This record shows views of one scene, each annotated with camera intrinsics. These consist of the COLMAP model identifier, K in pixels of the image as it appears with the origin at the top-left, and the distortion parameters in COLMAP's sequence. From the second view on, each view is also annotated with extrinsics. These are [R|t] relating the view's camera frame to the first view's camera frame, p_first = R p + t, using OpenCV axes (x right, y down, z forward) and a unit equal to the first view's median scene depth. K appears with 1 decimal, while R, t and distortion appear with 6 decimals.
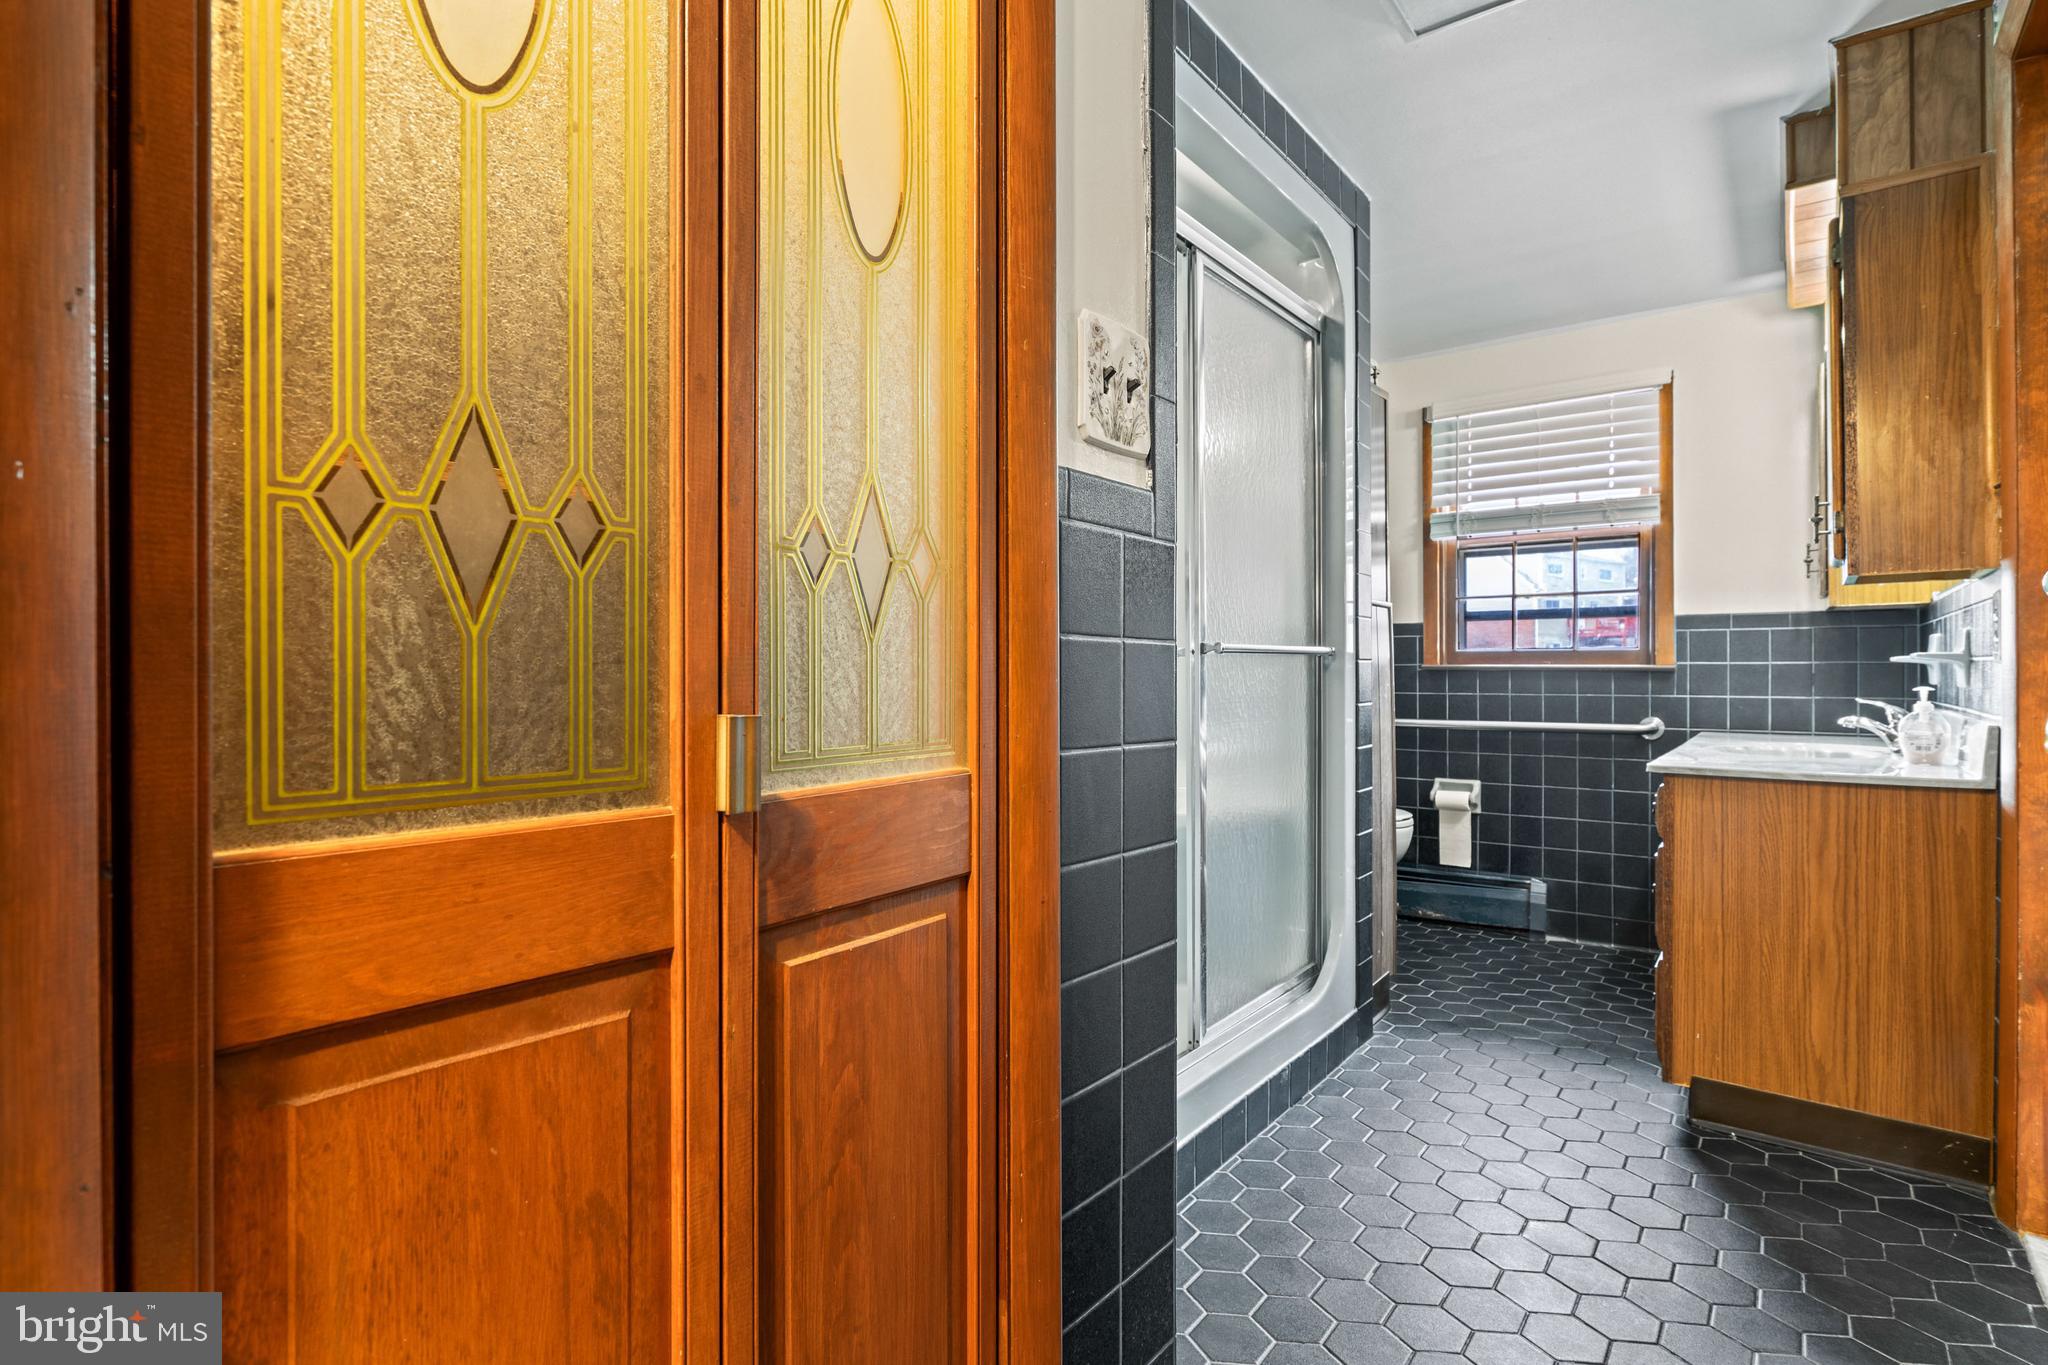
lens RADIAL K [[1031.1, 0, 1025.4], [0, 1031.1, 677.6], [0, 0, 1]] dist [-0.003497, -0.000173]
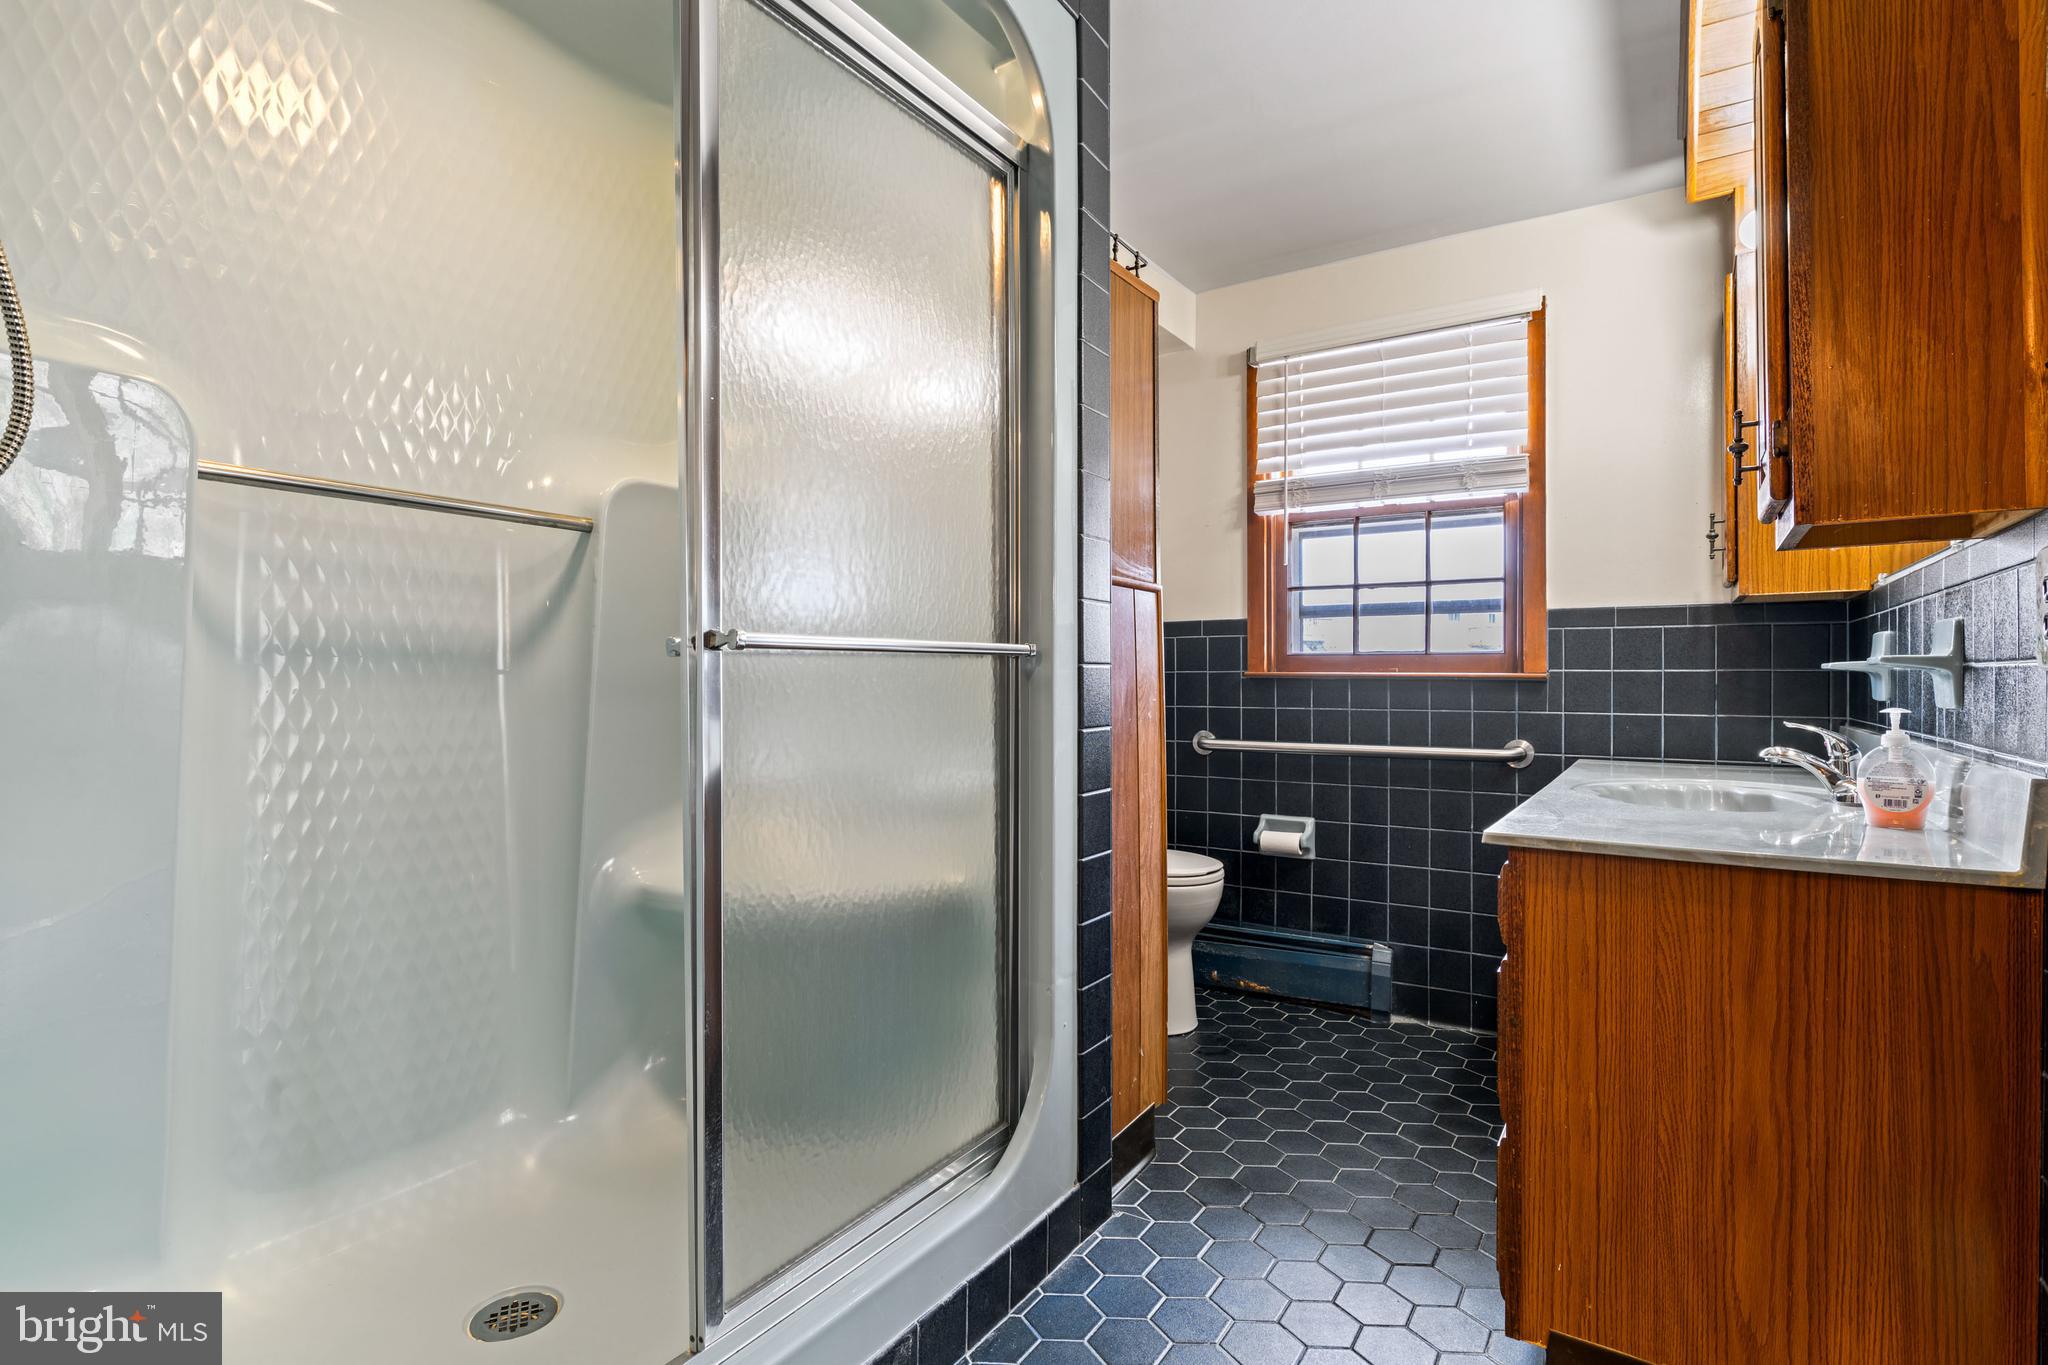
lens RADIAL K [[1031.1, 0, 1022.8], [0, 1031.1, 682.6], [0, 0, 1]] dist [-0.003497, -0.000173]
pose [[0.997147, 0.002703, 0.075441, 0.238443], [-0.002571, 0.999995, -0.001845, -0.003687], [-0.075445, 0.001646, 0.997149, 0.340799]]
